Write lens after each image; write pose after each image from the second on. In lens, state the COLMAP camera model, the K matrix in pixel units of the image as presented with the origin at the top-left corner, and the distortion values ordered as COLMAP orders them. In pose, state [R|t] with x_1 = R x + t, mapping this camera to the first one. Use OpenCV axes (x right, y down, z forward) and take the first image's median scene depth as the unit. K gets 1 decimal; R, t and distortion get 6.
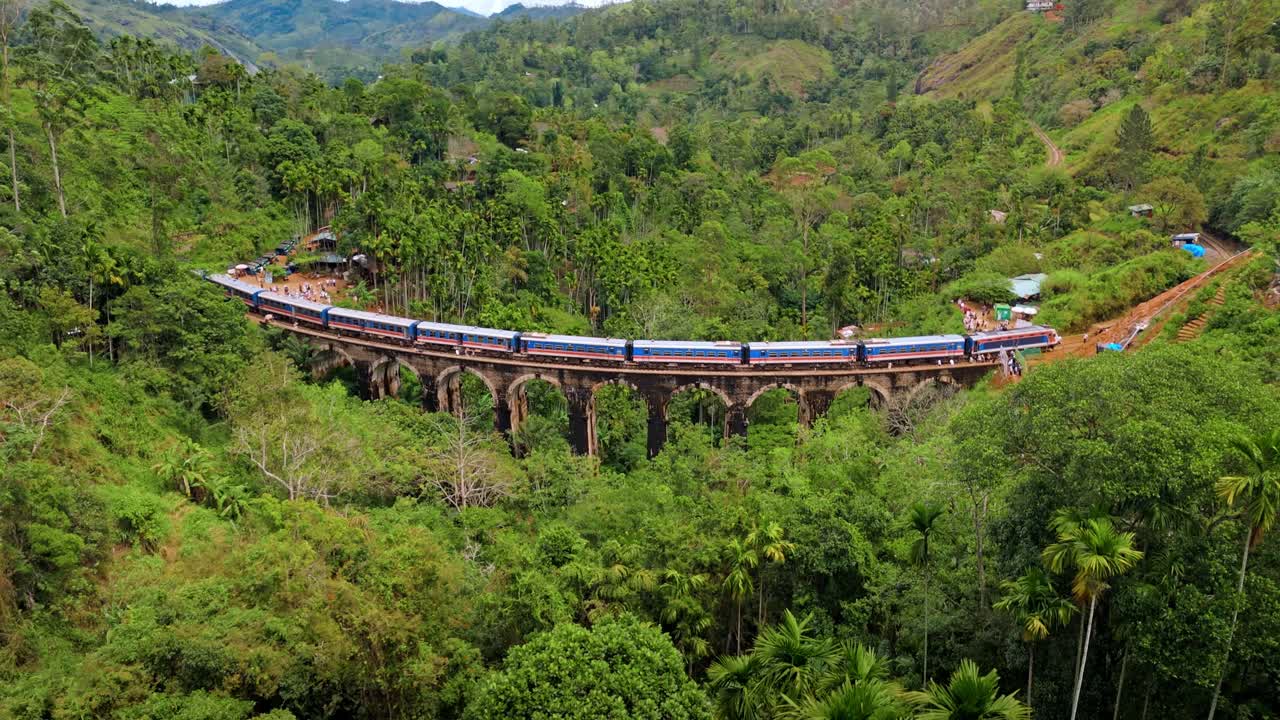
lens RADIAL K [[940.9, 0, 639.7], [0, 940.9, 350.9], [0, 0, 1]] dist [0.045741, -0.028171]
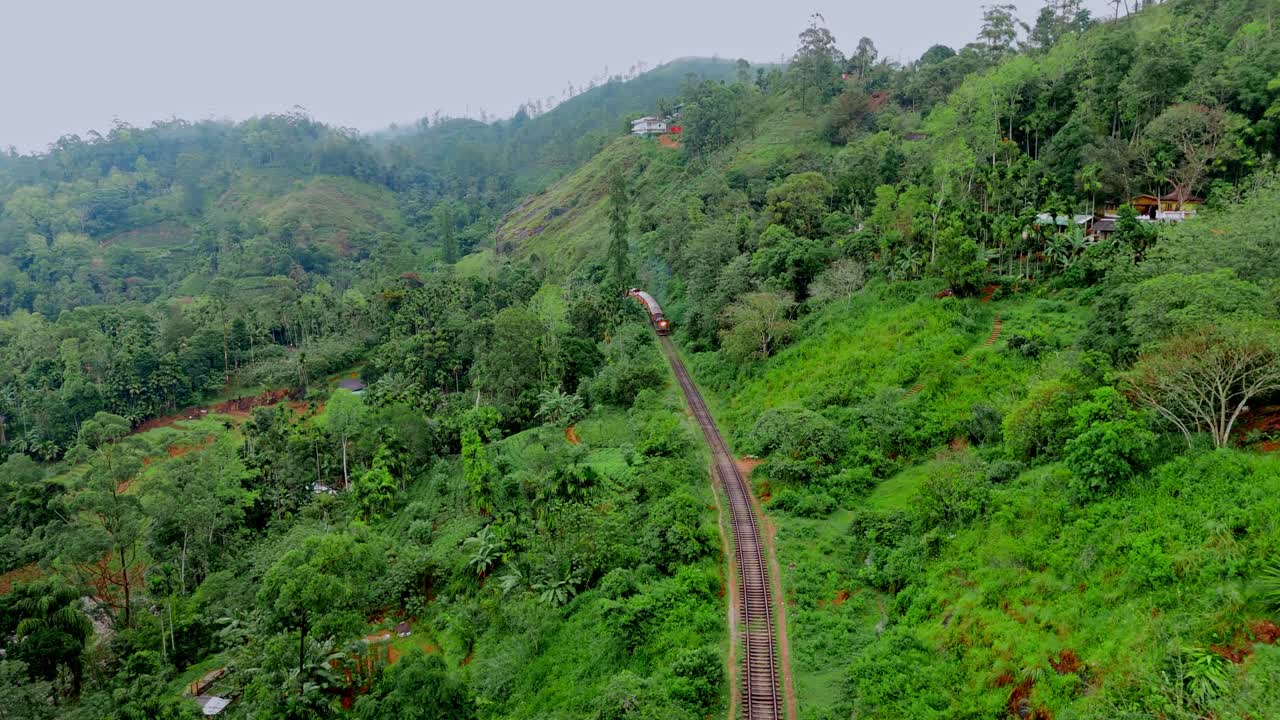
lens RADIAL K [[932.8, 0, 640.8], [0, 932.8, 358.9], [0, 0, 1]] dist [0.101065, -0.168943]
pose [[0.935407, -0.053804, 0.349455, 0.158616], [0.102178, 0.987319, -0.121493, -0.109082], [-0.338487, 0.149352, 0.929043, 0.373096]]
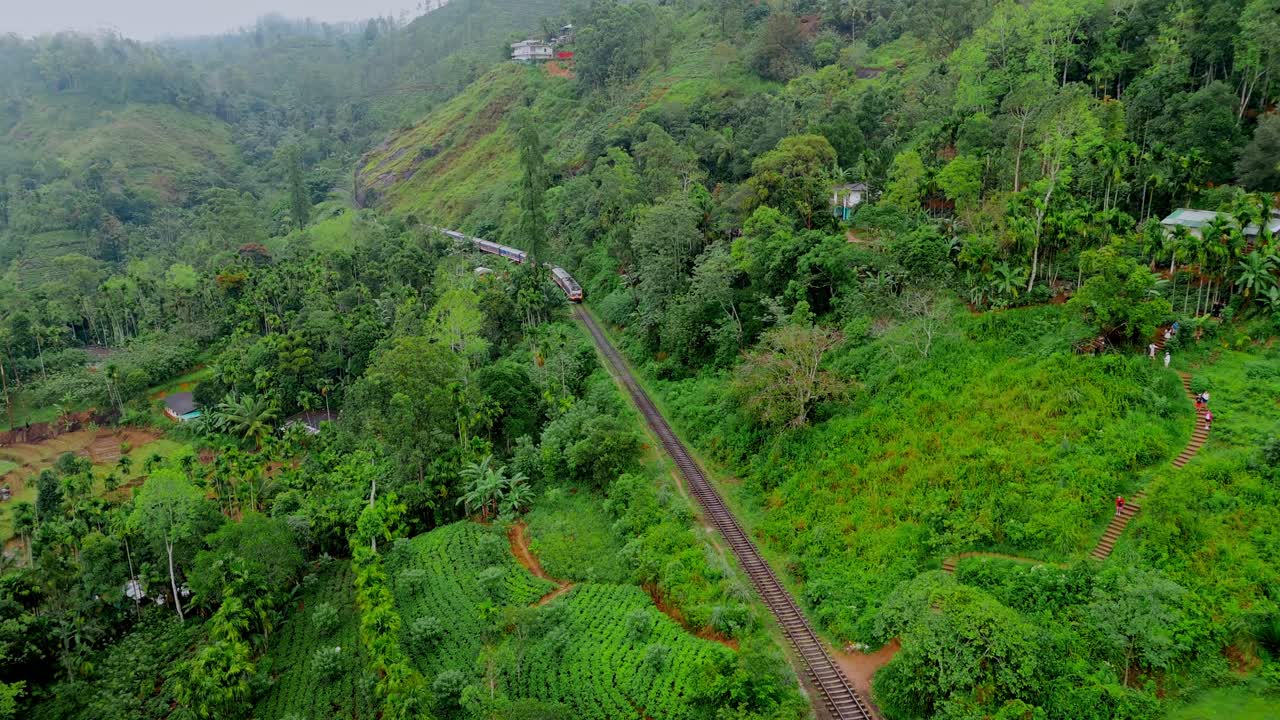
lens RADIAL K [[940.9, 0, 639.7], [0, 940.9, 350.9], [0, 0, 1]] dist [0.045741, -0.028171]
pose [[0.874216, -0.116730, 0.471297, 0.168299], [0.148792, 0.988376, -0.031197, -0.141452], [-0.462177, 0.097399, 0.881423, 0.438774]]
